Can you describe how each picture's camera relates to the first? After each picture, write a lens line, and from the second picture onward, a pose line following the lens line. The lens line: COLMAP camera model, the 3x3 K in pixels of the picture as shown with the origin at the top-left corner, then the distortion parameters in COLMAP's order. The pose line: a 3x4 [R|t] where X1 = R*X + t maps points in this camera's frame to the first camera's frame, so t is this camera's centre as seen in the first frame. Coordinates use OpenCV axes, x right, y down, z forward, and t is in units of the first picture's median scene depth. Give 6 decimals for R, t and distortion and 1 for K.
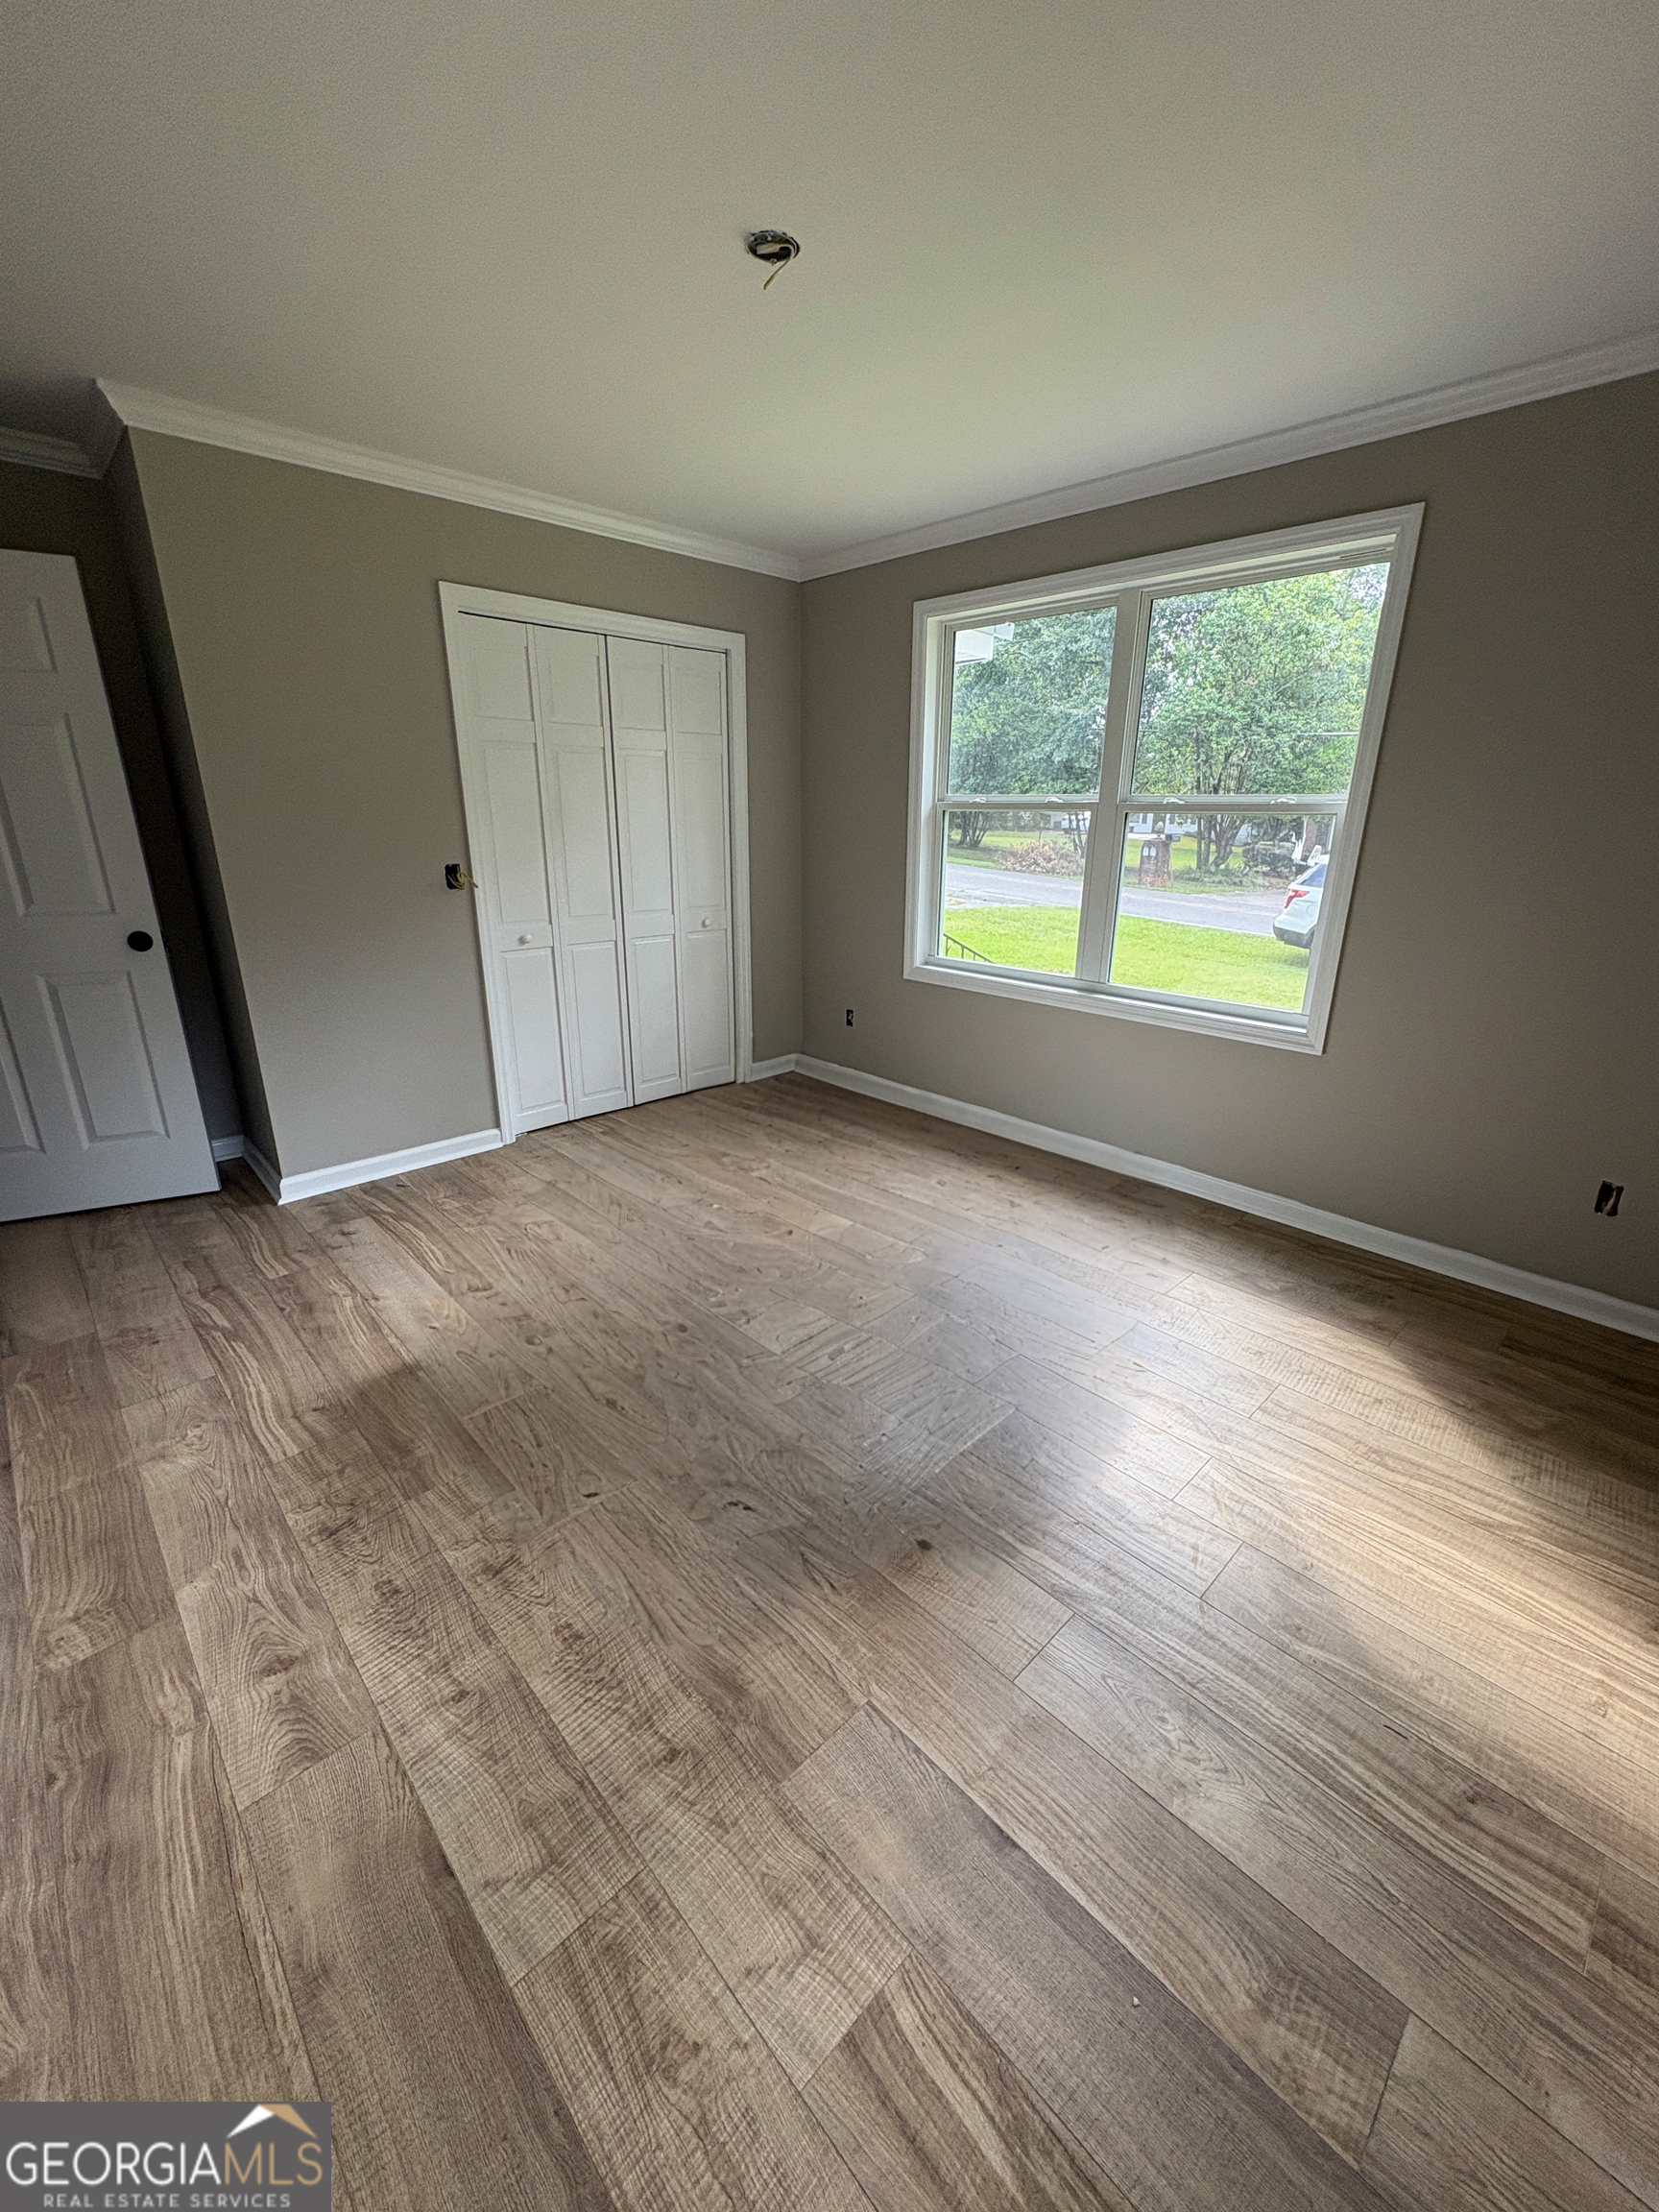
lens RADIAL K [[878.0, 0, 814.7], [0, 878.0, 1091.8], [0, 0, 1]] dist [0.001828, -0.000329]
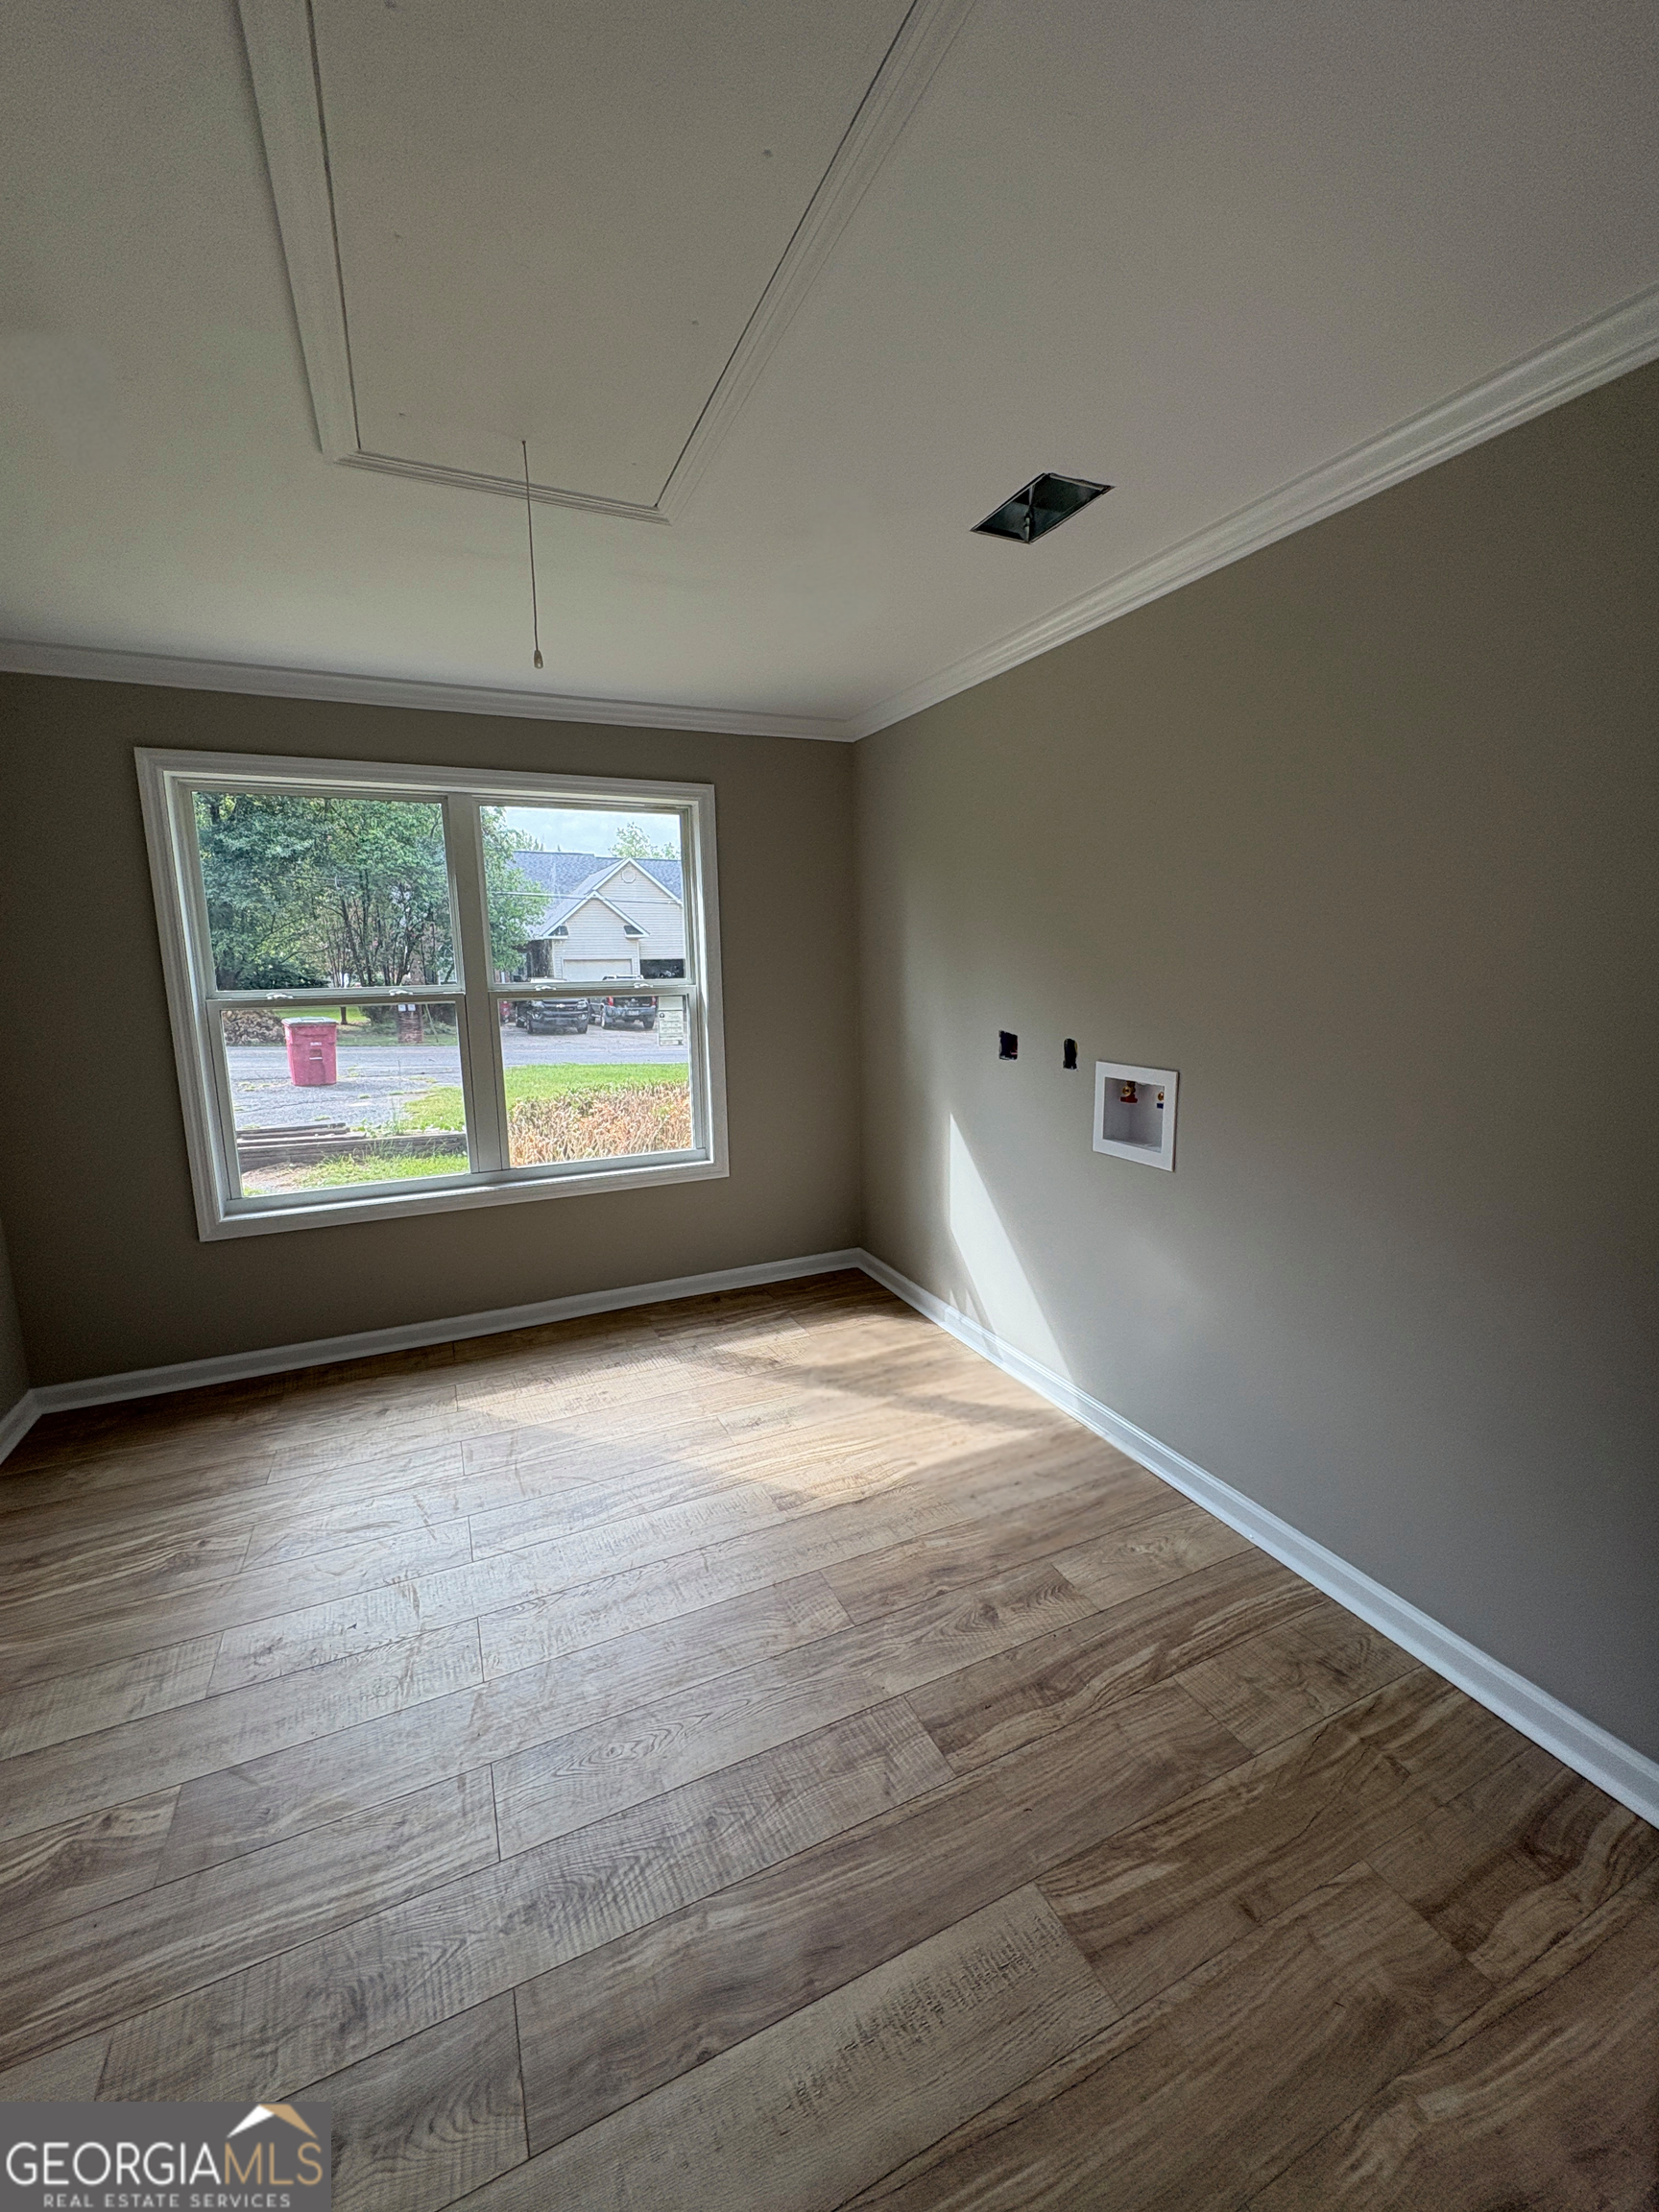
lens RADIAL K [[878.0, 0, 827.5], [0, 878.0, 1102.0], [0, 0, 1]] dist [0.001828, -0.000329]
pose [[0.321324, -0.178435, 0.930007, -1.009572], [0.304375, 0.949435, 0.076999, -0.240649], [-0.896720, 0.258329, 0.359387, 0.602065]]
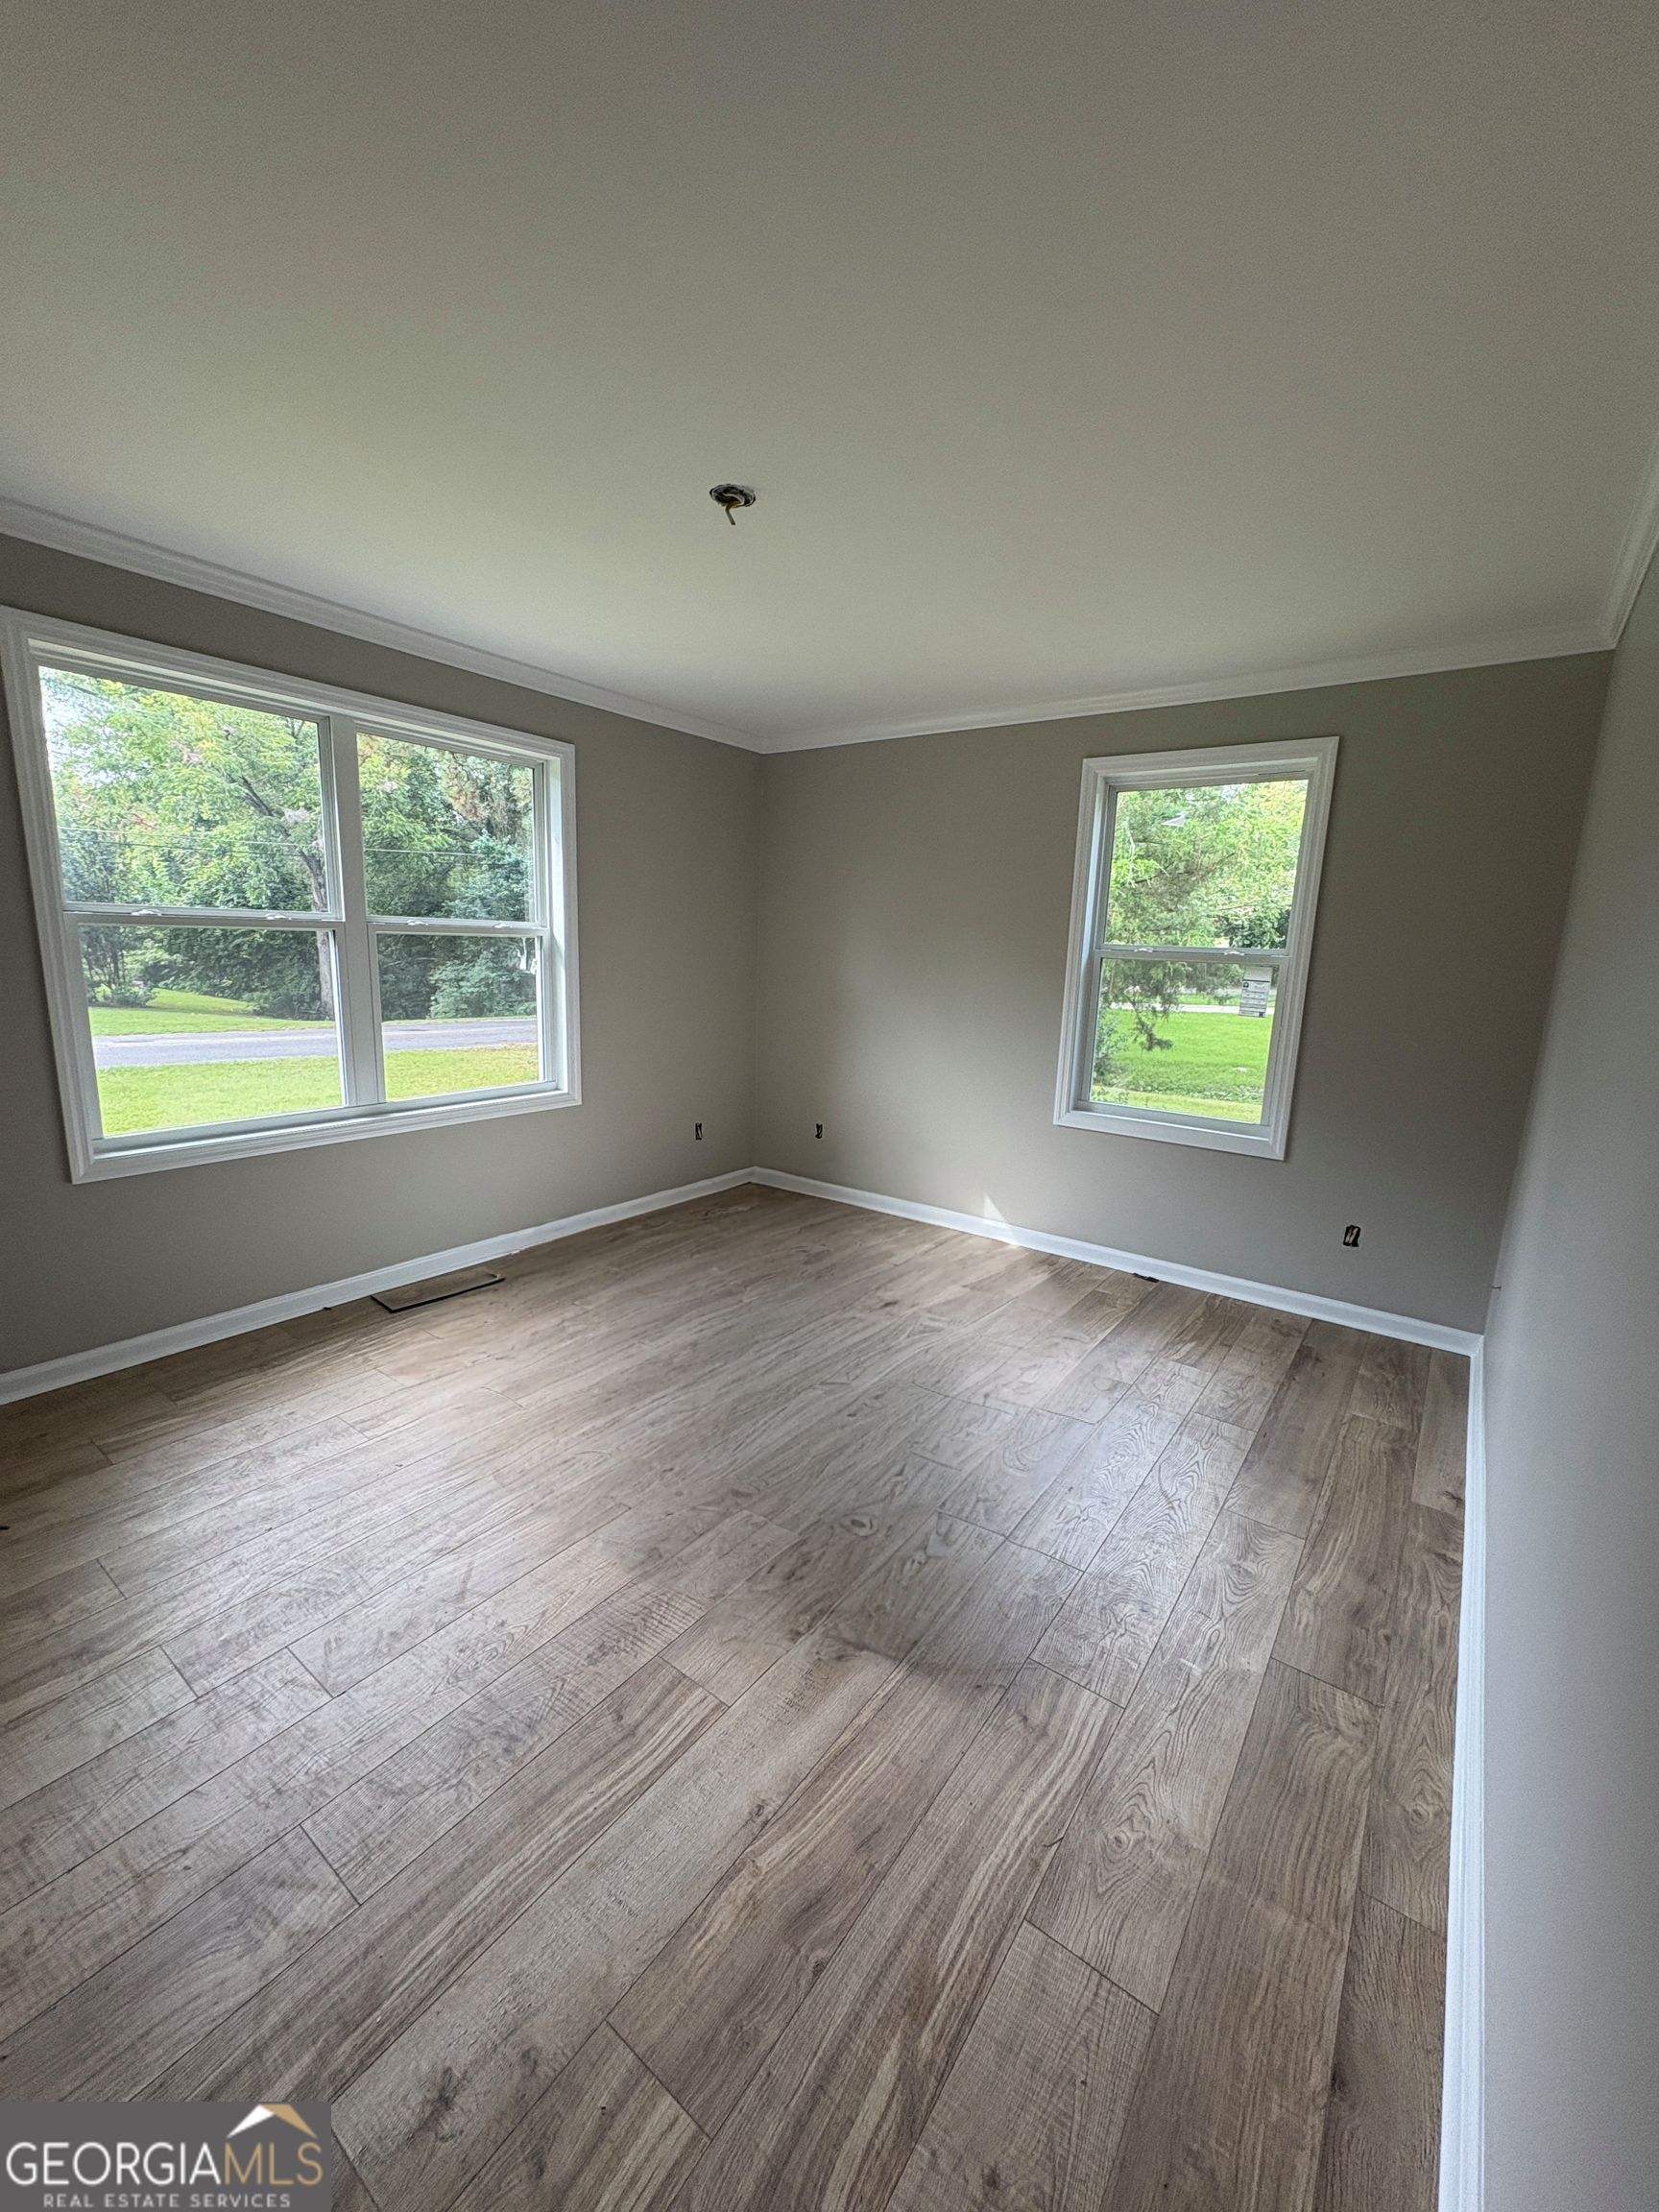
lens RADIAL K [[878.0, 0, 818.3], [0, 878.0, 1103.6], [0, 0, 1]] dist [0.001828, -0.000329]
pose [[-0.168359, -0.199301, 0.965368, -1.100514], [0.265091, 0.934113, 0.239080, -0.360721], [-0.949411, 0.296162, -0.104434, 1.013728]]
